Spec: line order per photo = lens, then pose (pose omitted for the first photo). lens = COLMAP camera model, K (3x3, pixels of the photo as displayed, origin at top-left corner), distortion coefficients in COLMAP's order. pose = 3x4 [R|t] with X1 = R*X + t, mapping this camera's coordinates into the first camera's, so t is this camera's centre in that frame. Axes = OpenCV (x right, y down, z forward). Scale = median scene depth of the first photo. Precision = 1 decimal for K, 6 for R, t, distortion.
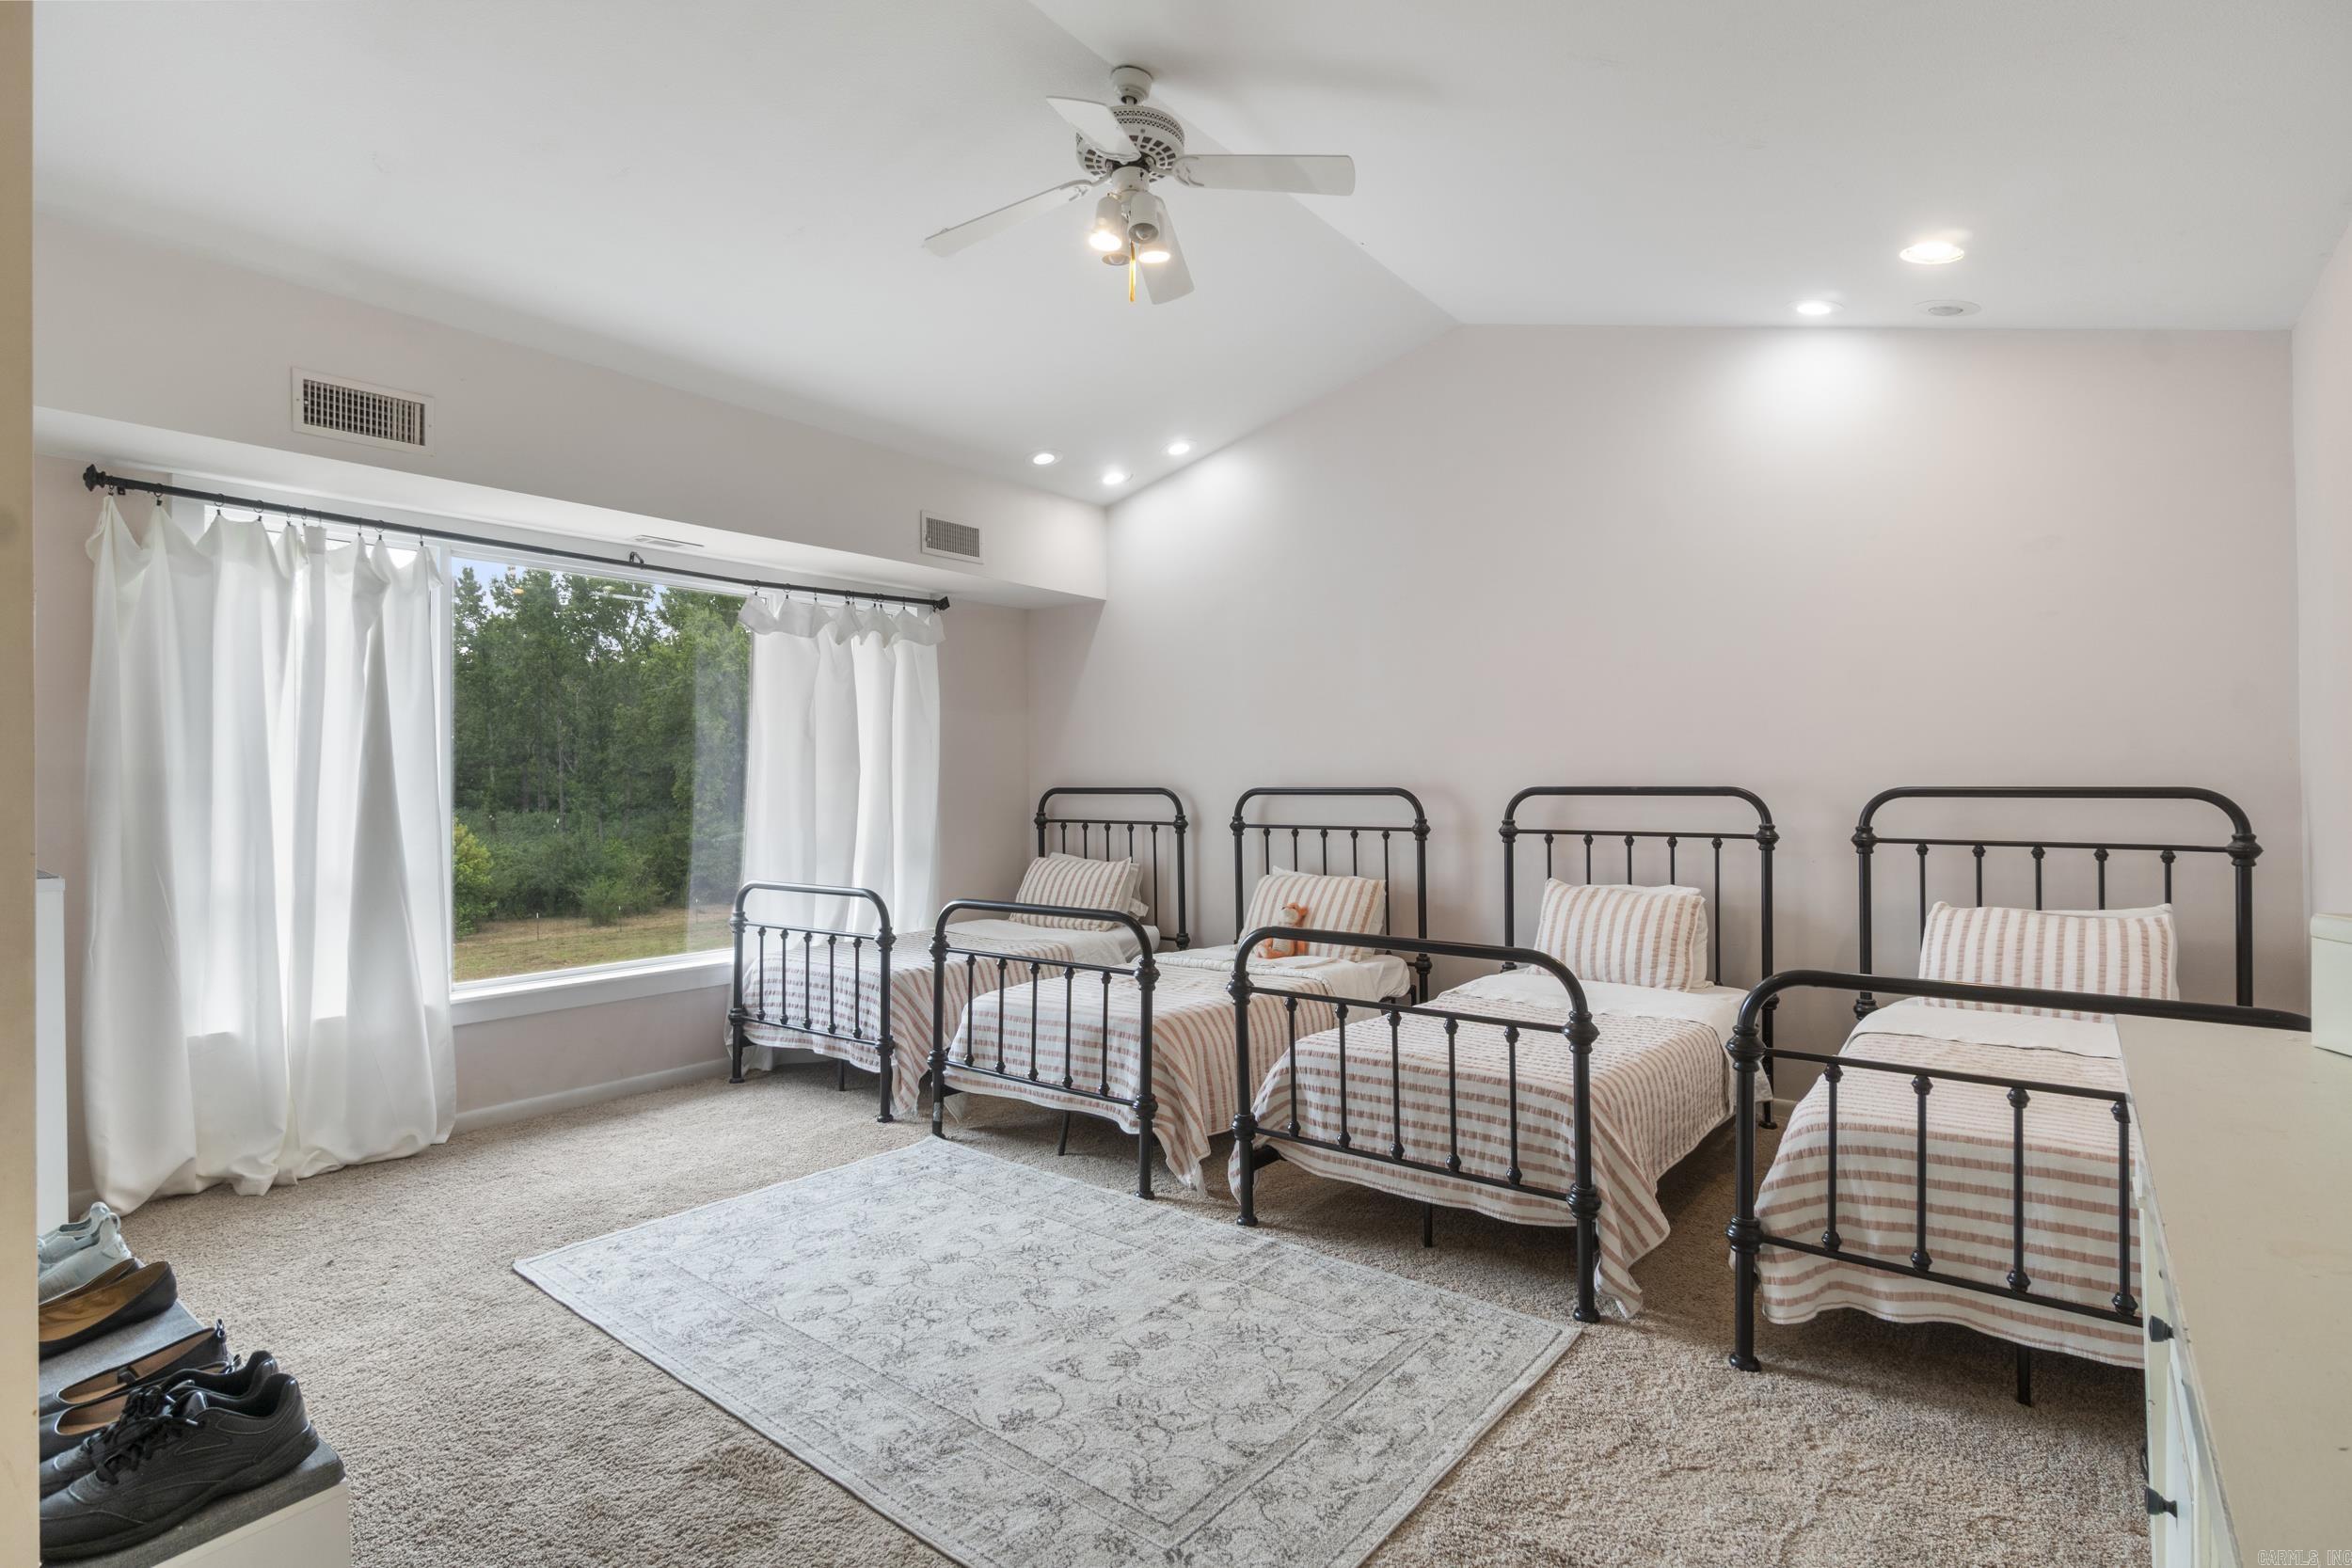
lens RADIAL K [[1206.8, 0, 1174.6], [0, 1206.8, 777.3], [0, 0, 1]] dist [-0.000880, -0.001004]
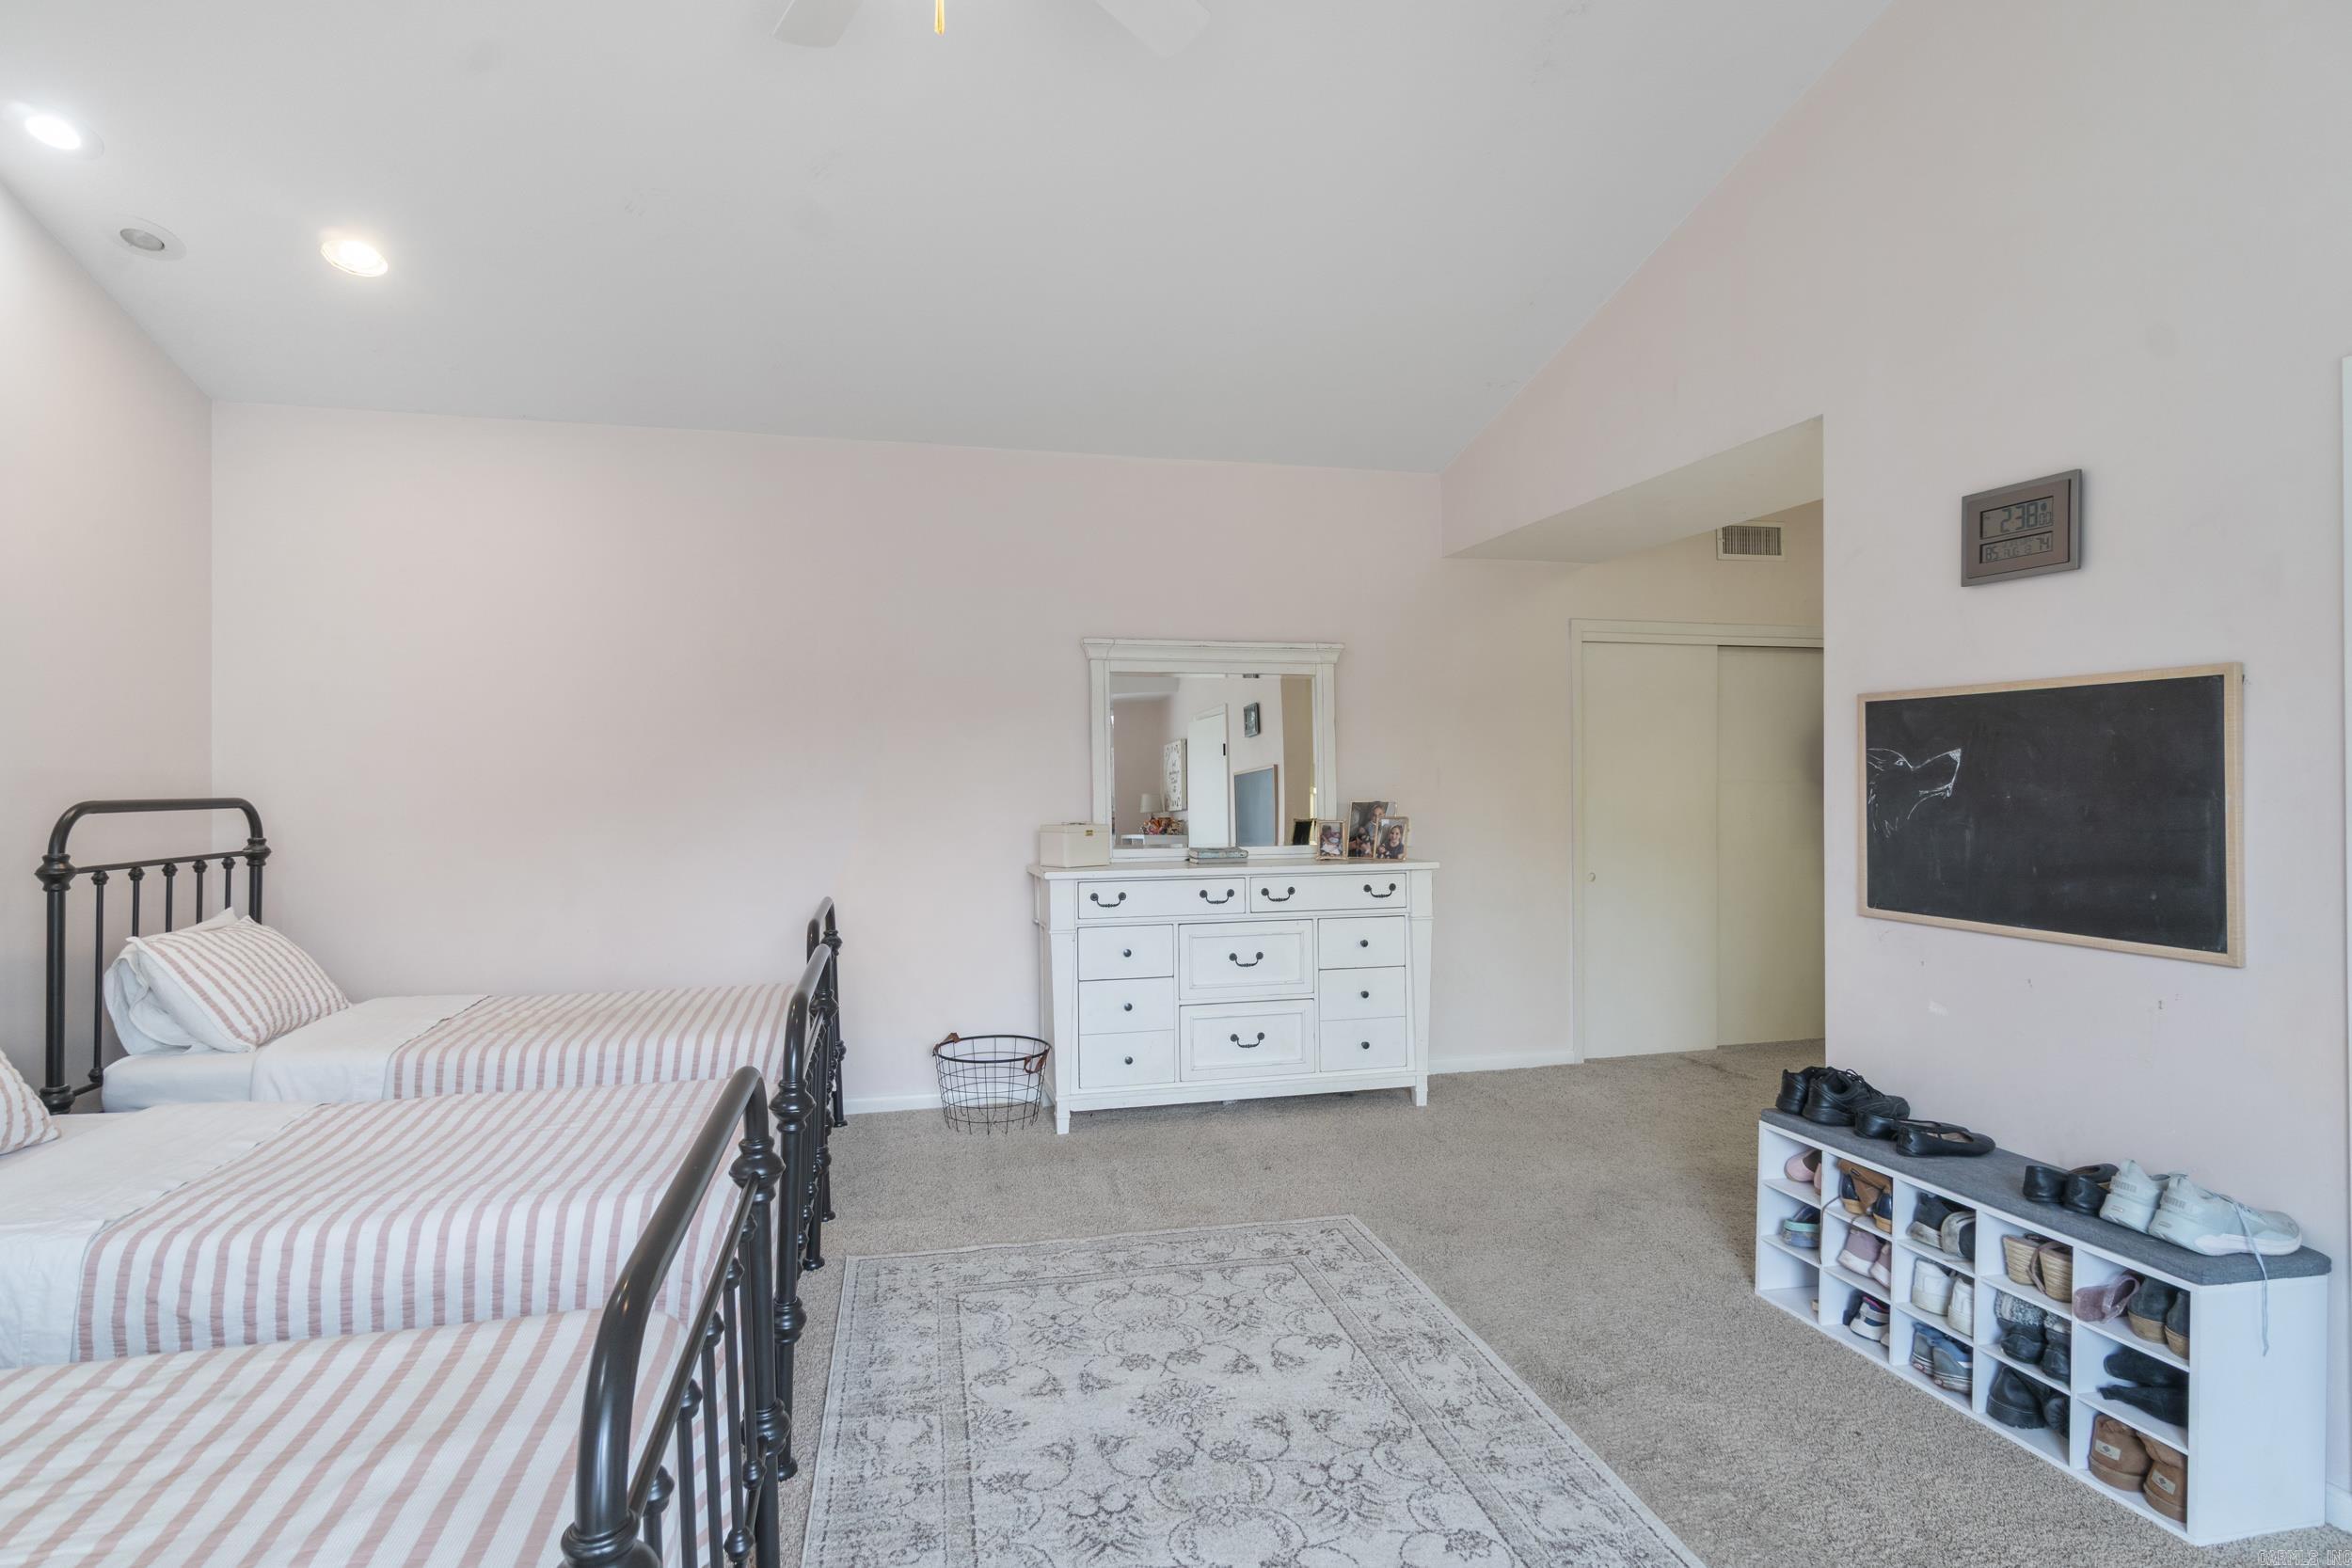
lens RADIAL K [[1206.8, 0, 1172.1], [0, 1206.8, 787.3], [0, 0, 1]] dist [-0.000880, -0.001004]
pose [[-0.791650, 0.012131, 0.610854, -0.637975], [0.008549, 0.999925, -0.008778, 0.021282], [-0.610915, -0.001727, -0.791695, 1.771874]]
